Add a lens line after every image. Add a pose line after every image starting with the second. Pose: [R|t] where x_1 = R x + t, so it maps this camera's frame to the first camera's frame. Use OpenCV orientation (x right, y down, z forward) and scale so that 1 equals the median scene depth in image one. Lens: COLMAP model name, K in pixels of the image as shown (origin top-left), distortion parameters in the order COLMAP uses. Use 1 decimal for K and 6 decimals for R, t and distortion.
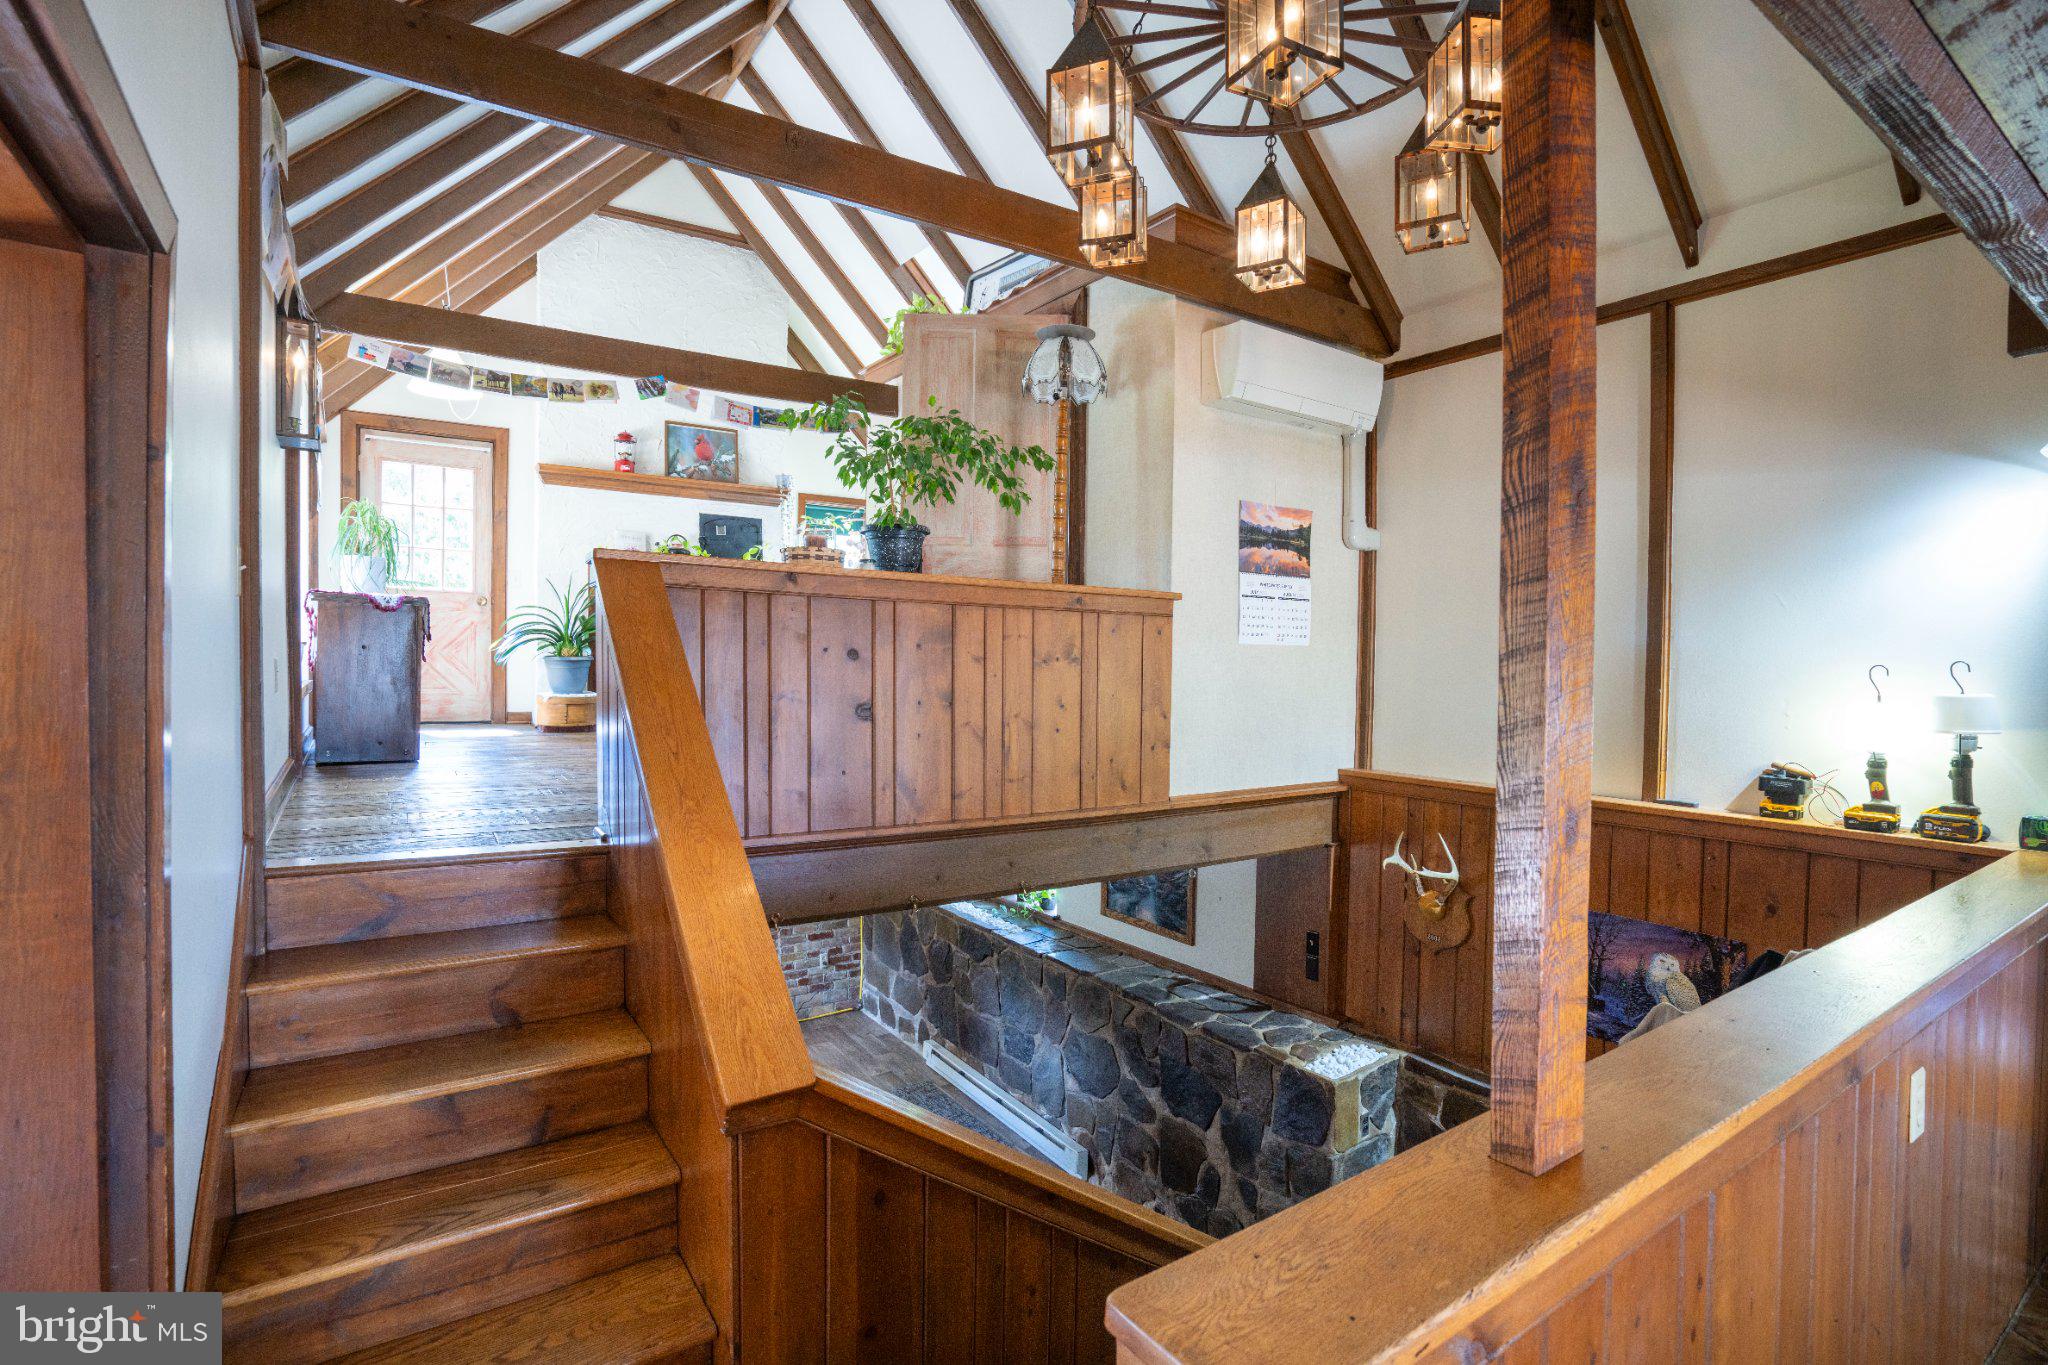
lens RADIAL K [[951.4, 0, 1026.9], [0, 951.4, 691.5], [0, 0, 1]] dist [-0.028103, 0.000511]
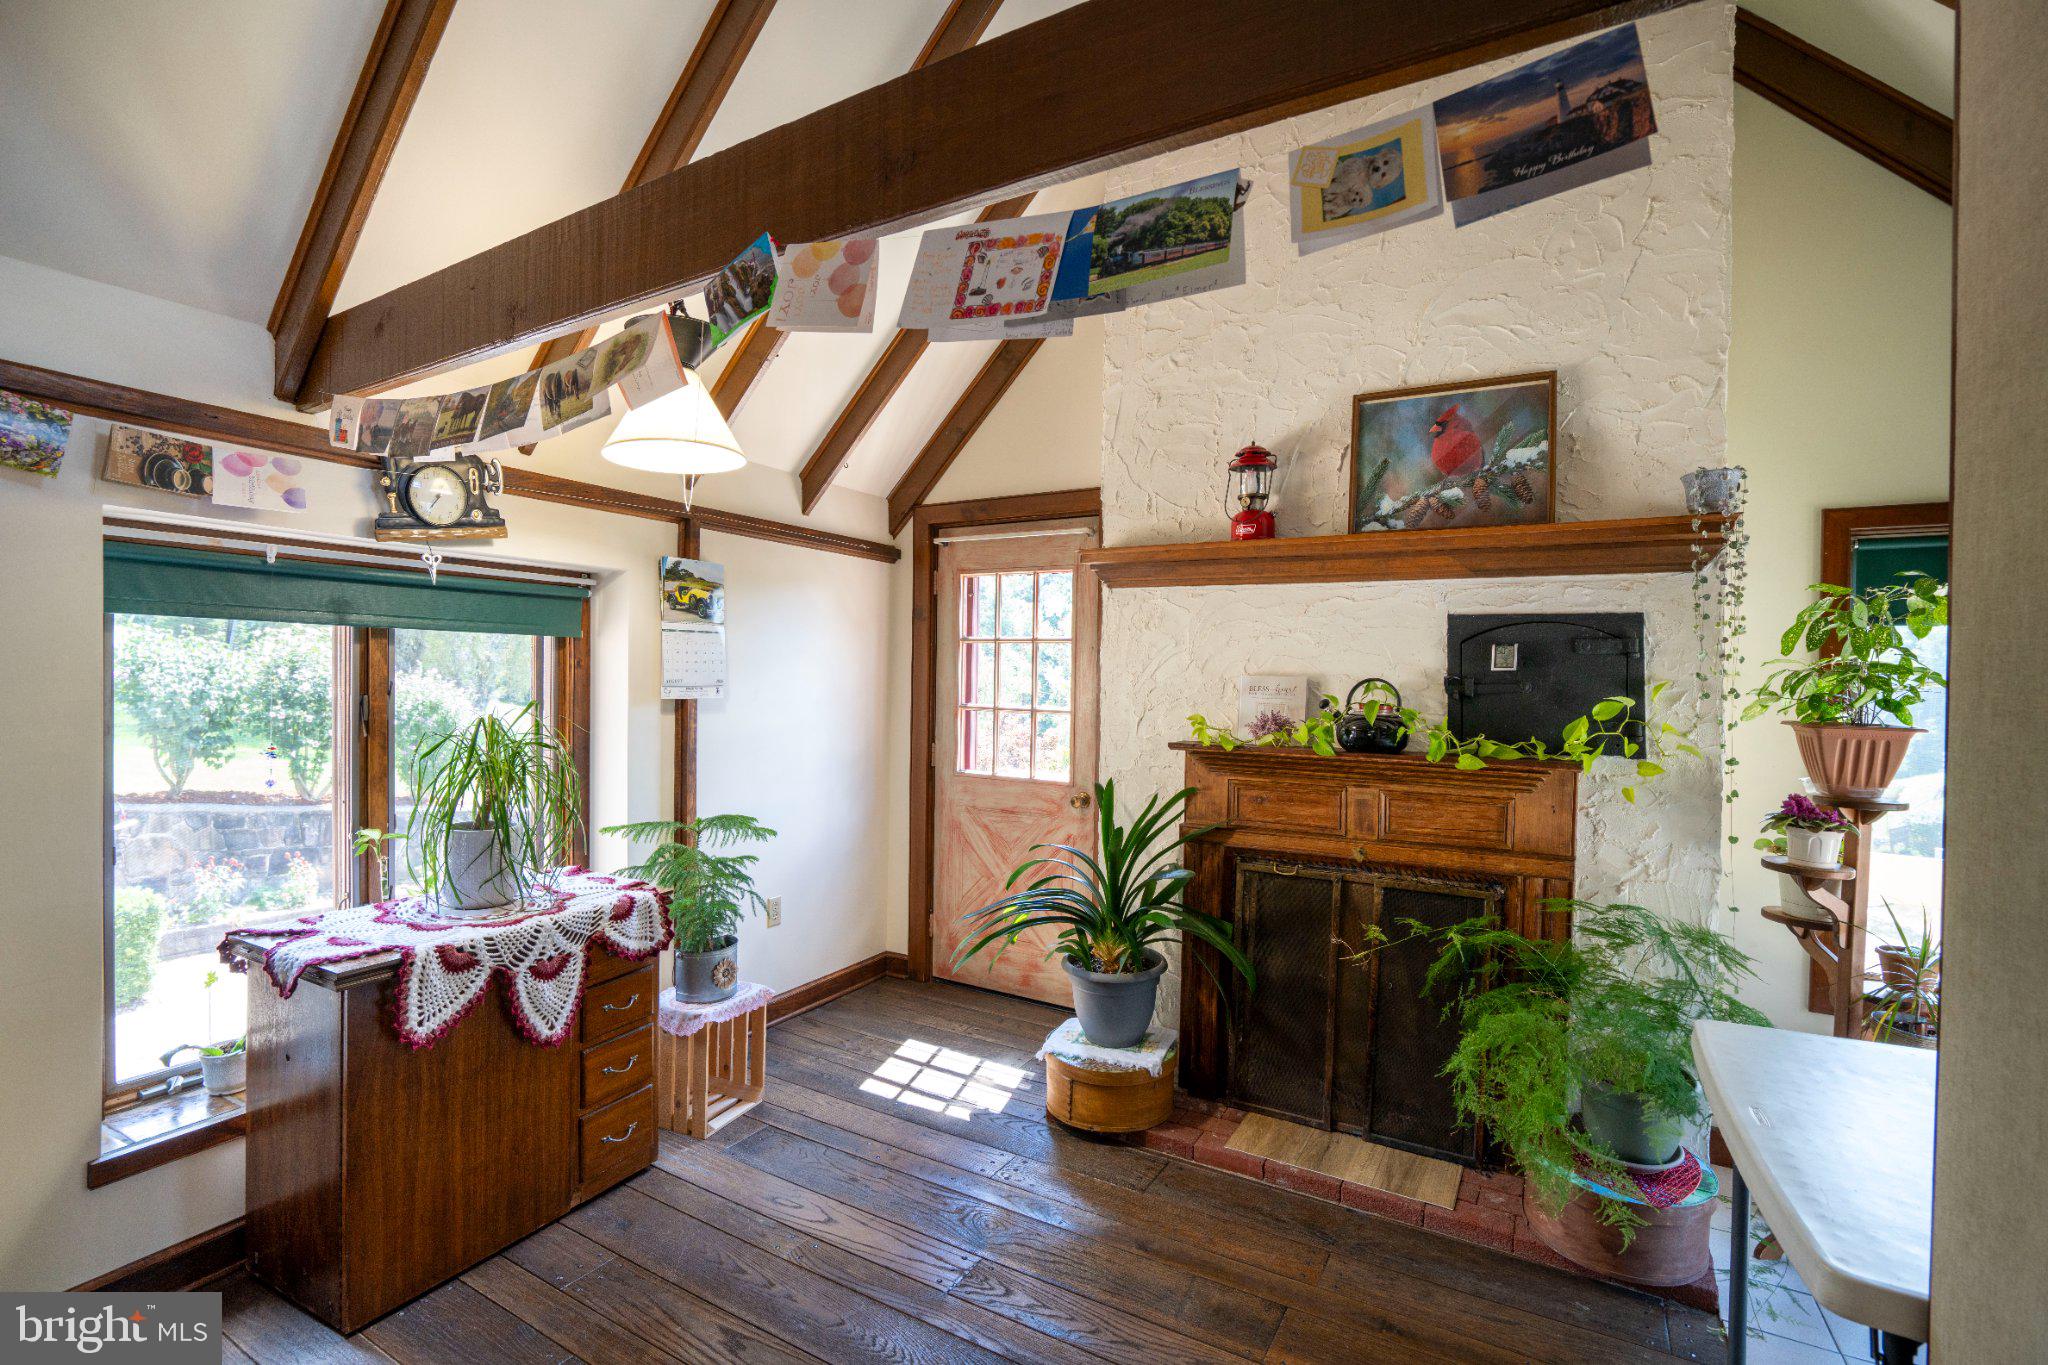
lens RADIAL K [[940.7, 0, 1018.3], [0, 940.7, 690.4], [0, 0, 1]] dist [-0.060805, 0.021775]
pose [[0.412072, 0.010246, -0.911094, -0.080896], [-0.048316, 0.998776, -0.010620, -0.150292], [0.909869, 0.048397, 0.412063, 0.713116]]
